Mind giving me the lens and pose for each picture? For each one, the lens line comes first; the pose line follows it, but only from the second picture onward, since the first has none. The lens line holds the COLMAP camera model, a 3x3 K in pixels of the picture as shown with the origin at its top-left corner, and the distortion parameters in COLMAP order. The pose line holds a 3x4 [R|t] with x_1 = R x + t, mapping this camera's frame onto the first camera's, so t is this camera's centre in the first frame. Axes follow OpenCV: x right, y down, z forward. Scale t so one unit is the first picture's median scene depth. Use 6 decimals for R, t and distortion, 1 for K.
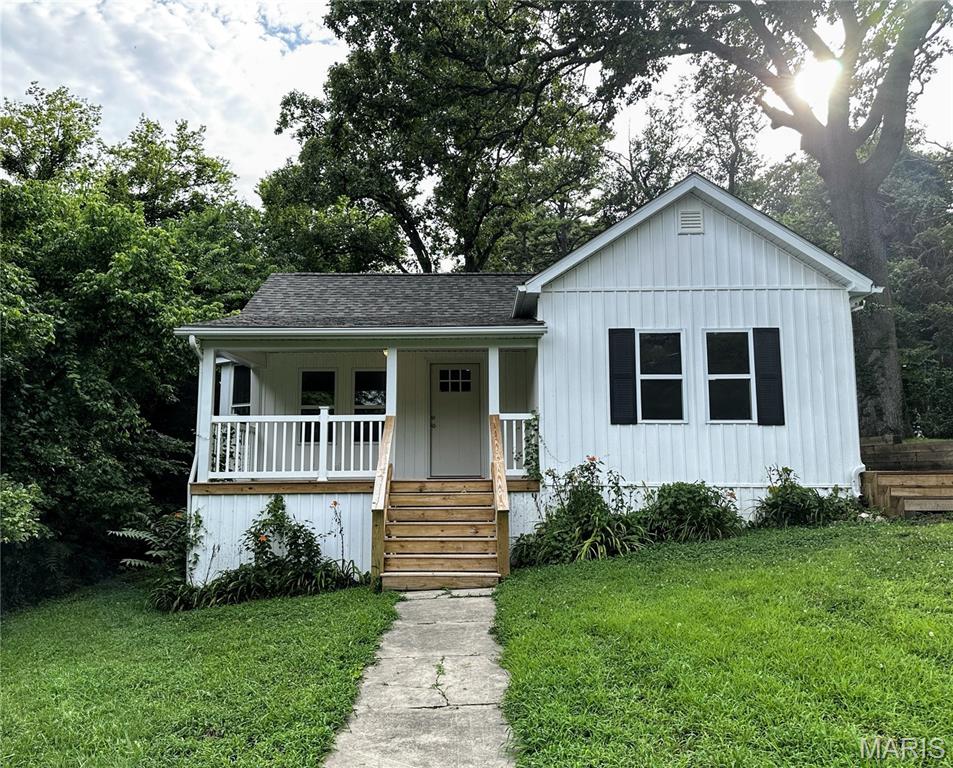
lens RADIAL K [[804.1, 0, 476.1], [0, 804.1, 381.9], [0, 0, 1]] dist [0.036308, -0.011163]
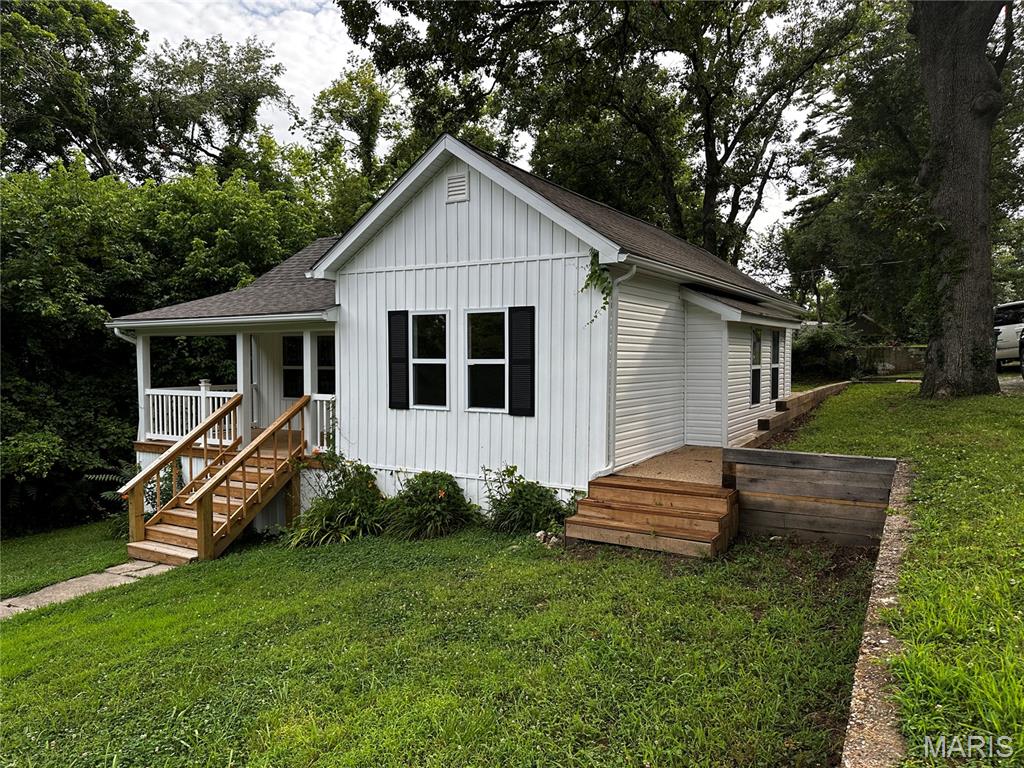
lens RADIAL K [[733.9, 0, 512.8], [0, 733.9, 386.4], [0, 0, 1]] dist [0.070519, -0.003184]
pose [[0.867855, 0.021323, -0.496360, 0.753551], [0.061962, 0.986633, 0.150720, -0.102784], [0.492939, -0.161559, 0.854933, 0.291516]]
